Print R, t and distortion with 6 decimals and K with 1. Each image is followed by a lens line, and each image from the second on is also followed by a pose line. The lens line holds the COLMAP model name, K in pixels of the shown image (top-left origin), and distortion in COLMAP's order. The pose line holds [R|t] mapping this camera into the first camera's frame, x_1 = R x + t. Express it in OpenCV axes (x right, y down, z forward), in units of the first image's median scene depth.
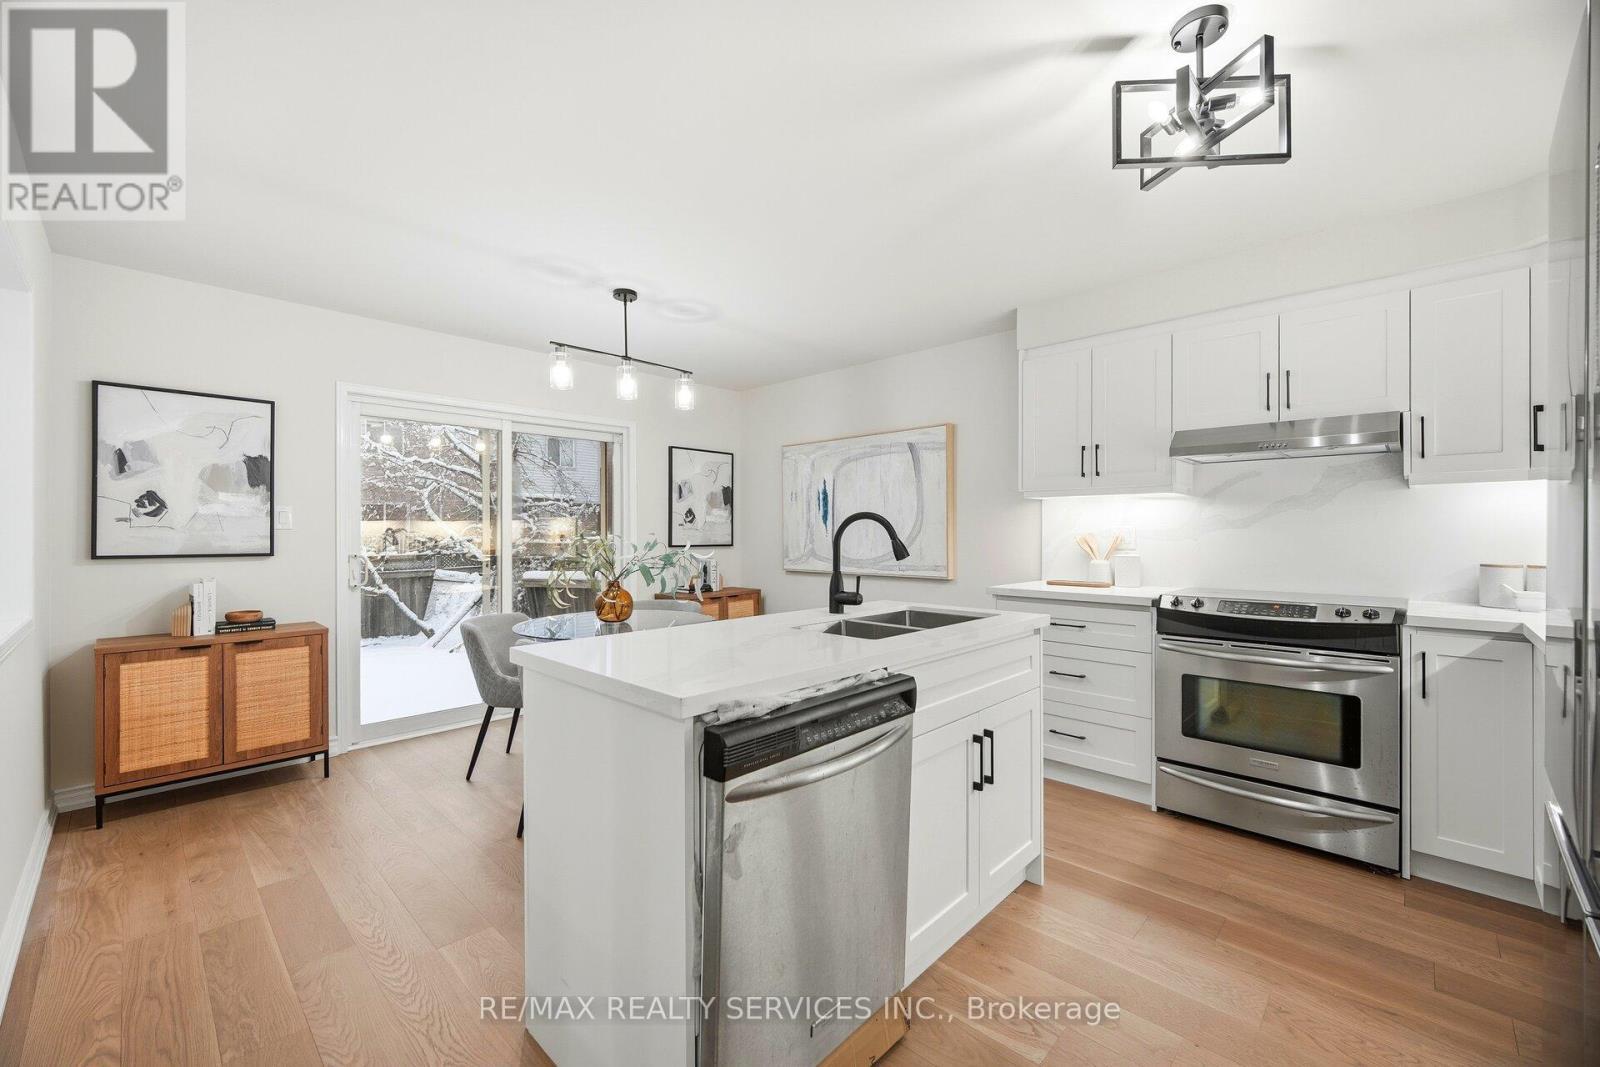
lens RADIAL K [[646.1, 0, 779.3], [0, 646.1, 531.1], [0, 0, 1]] dist [-0.000912, -0.000096]
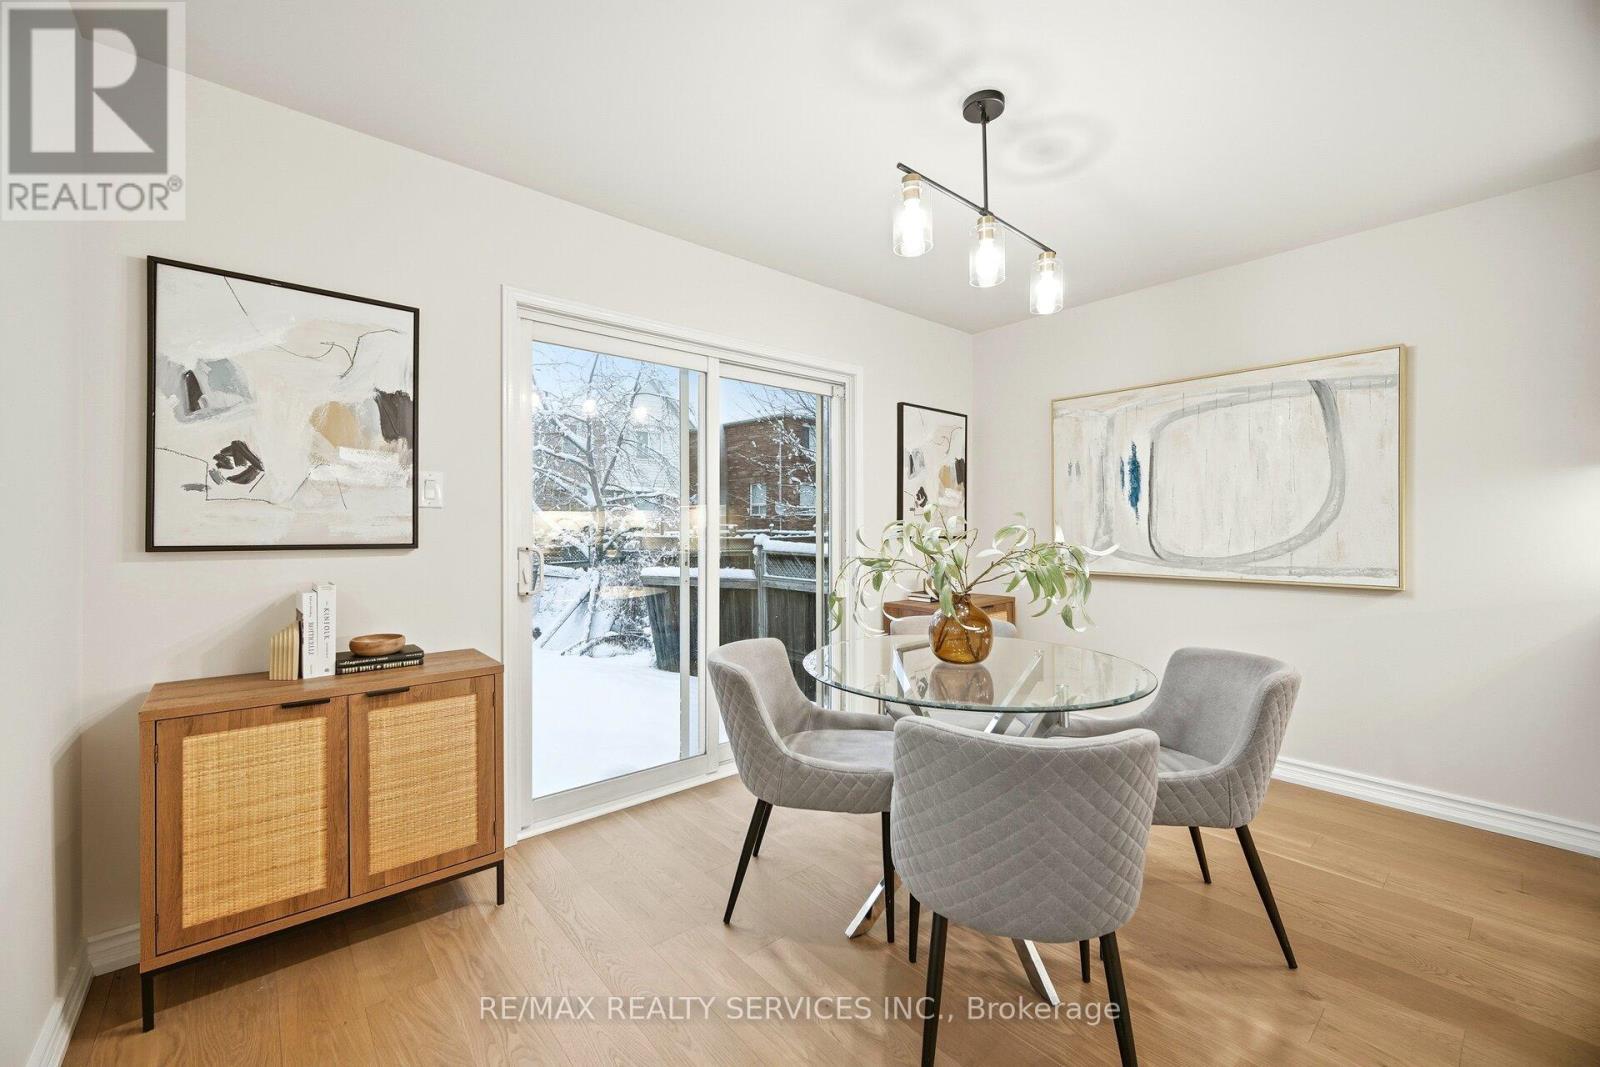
lens RADIAL K [[654.7, 0, 793.7], [0, 654.7, 528.3], [0, 0, 1]] dist [-0.001141, 0.000065]
pose [[0.995599, 0.001393, -0.093709, -0.371727], [-0.001150, 0.999996, 0.002644, 0.017632], [0.093713, -0.002524, 0.995596, 0.410596]]
